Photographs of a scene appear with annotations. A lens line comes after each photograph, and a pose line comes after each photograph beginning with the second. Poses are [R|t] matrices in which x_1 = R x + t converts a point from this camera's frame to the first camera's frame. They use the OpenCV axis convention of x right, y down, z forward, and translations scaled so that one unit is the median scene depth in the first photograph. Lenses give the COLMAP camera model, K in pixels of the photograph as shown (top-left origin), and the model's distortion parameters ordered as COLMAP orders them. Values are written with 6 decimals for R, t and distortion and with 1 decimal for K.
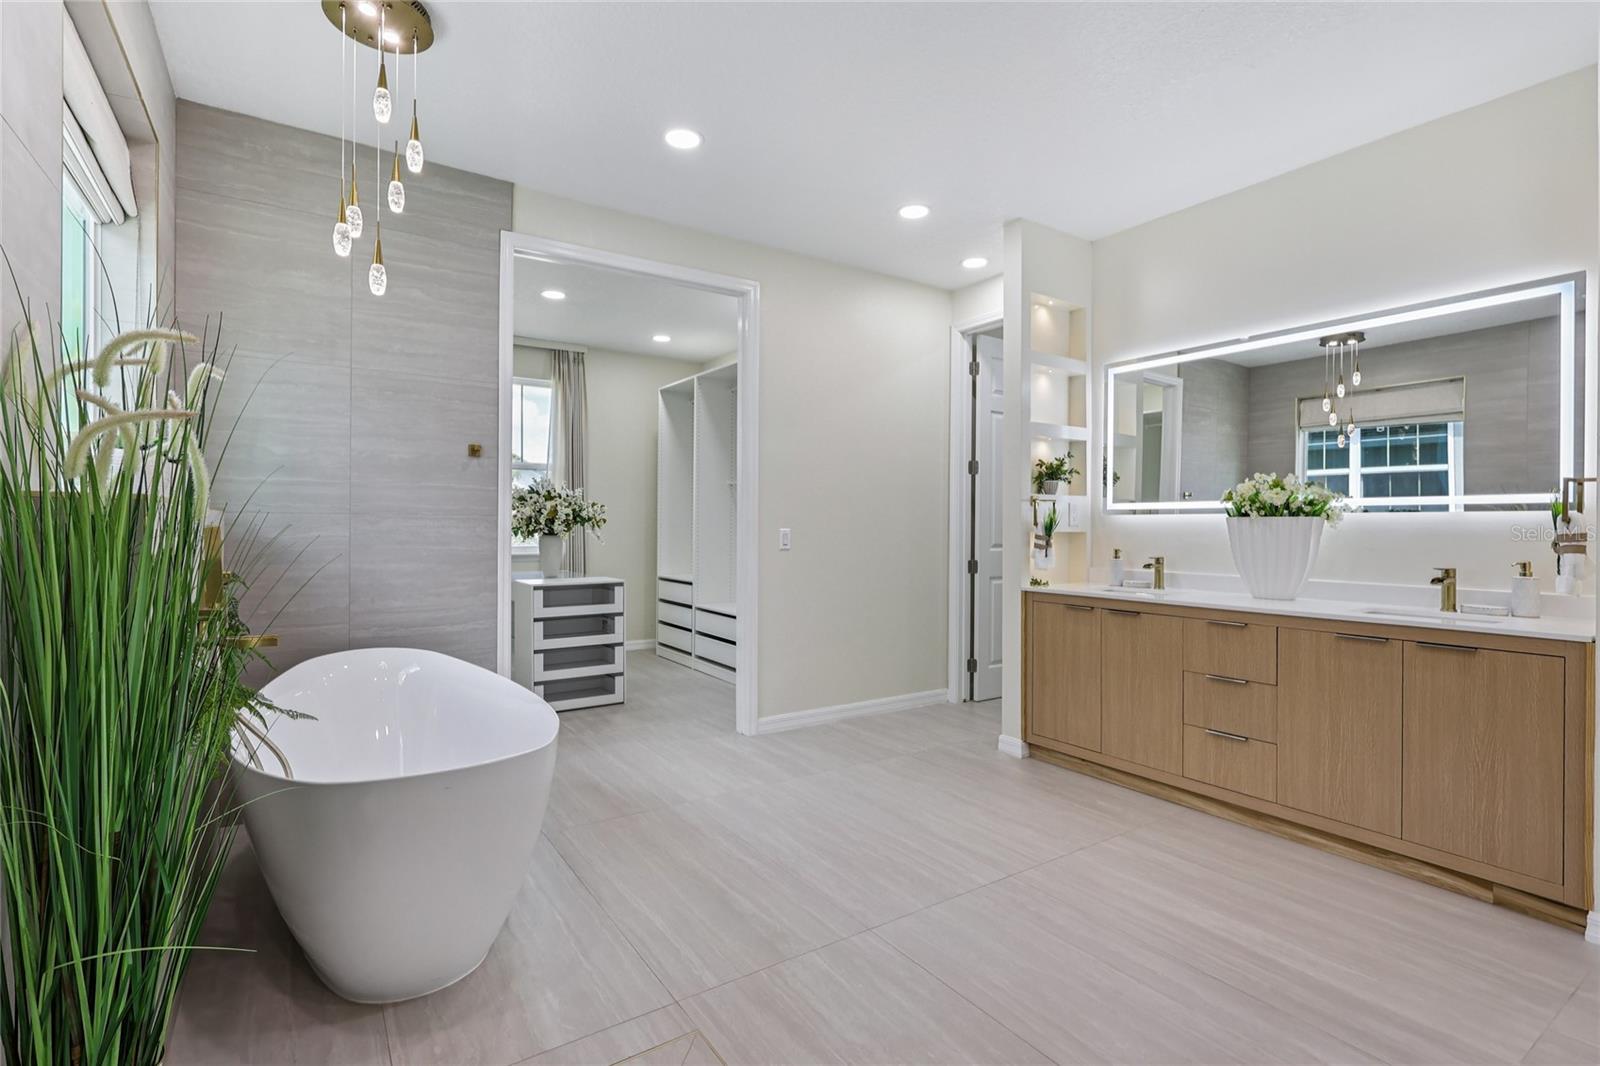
lens RADIAL K [[743.0, 0, 803.1], [0, 743.0, 536.9], [0, 0, 1]] dist [-0.006587, 0.001560]
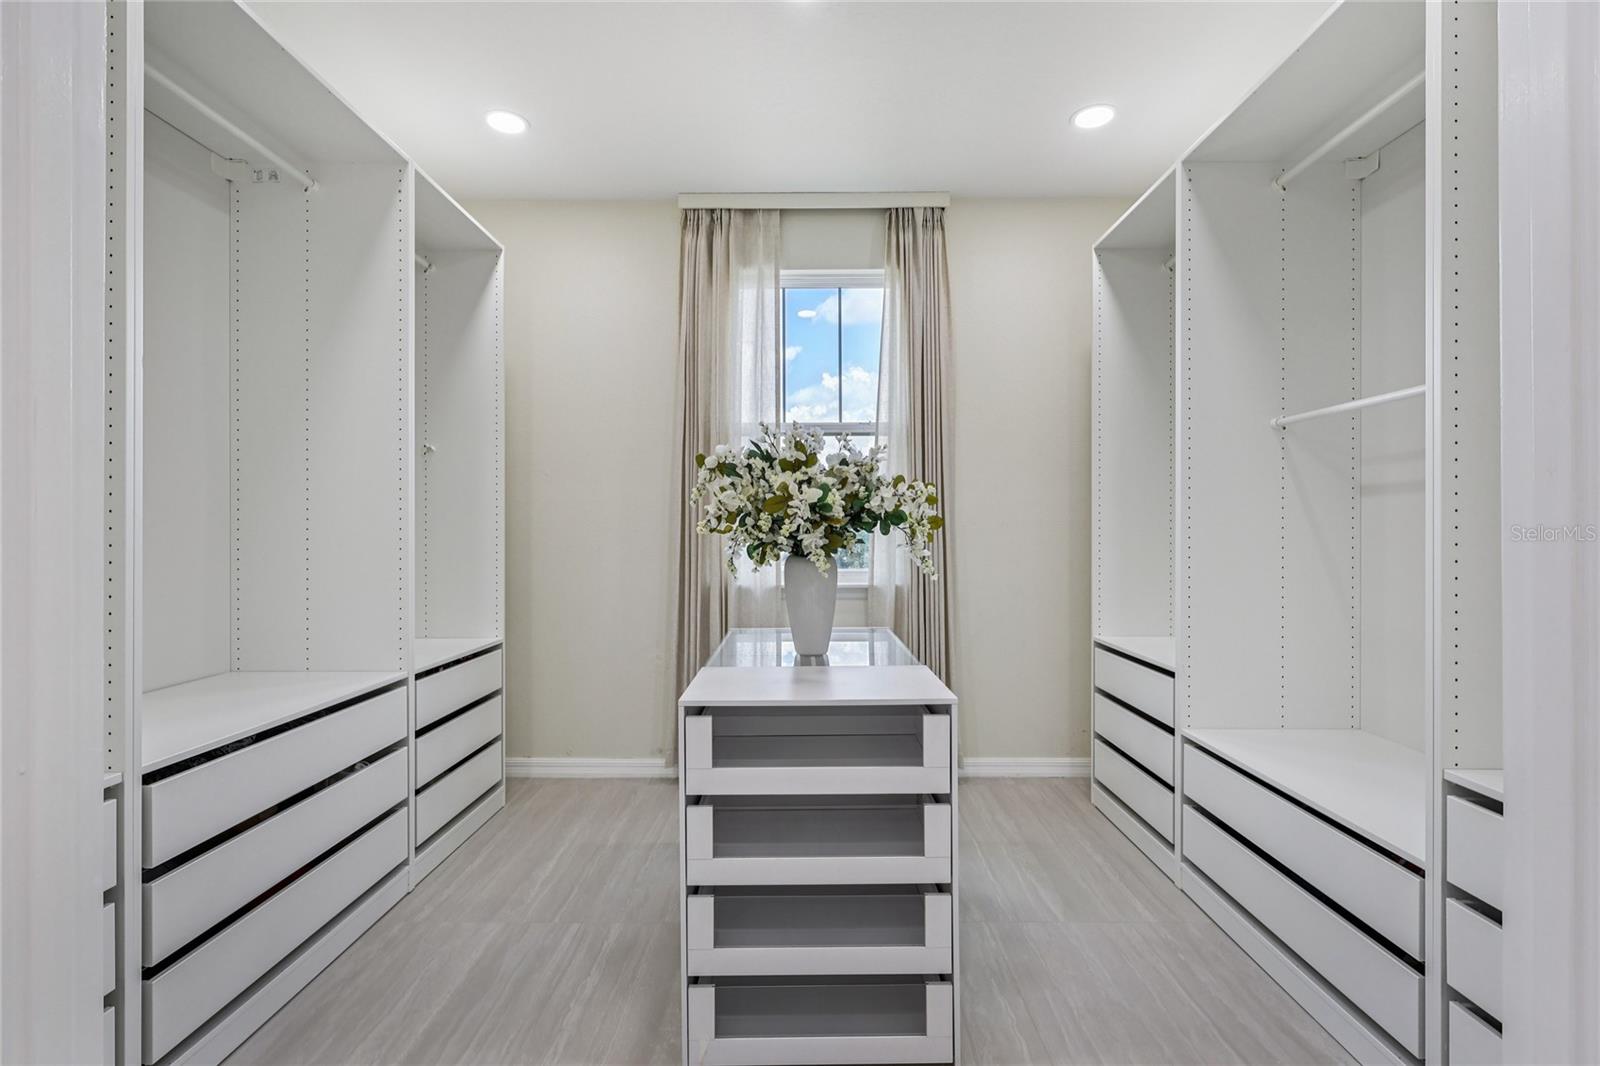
lens RADIAL K [[743.0, 0, 808.8], [0, 743.0, 543.9], [0, 0, 1]] dist [-0.006587, 0.001560]
pose [[0.827162, -0.006013, -0.561932, -0.082761], [0.001502, 0.999963, -0.008489, -0.005091], [0.561962, 0.006178, 0.827140, 0.528235]]
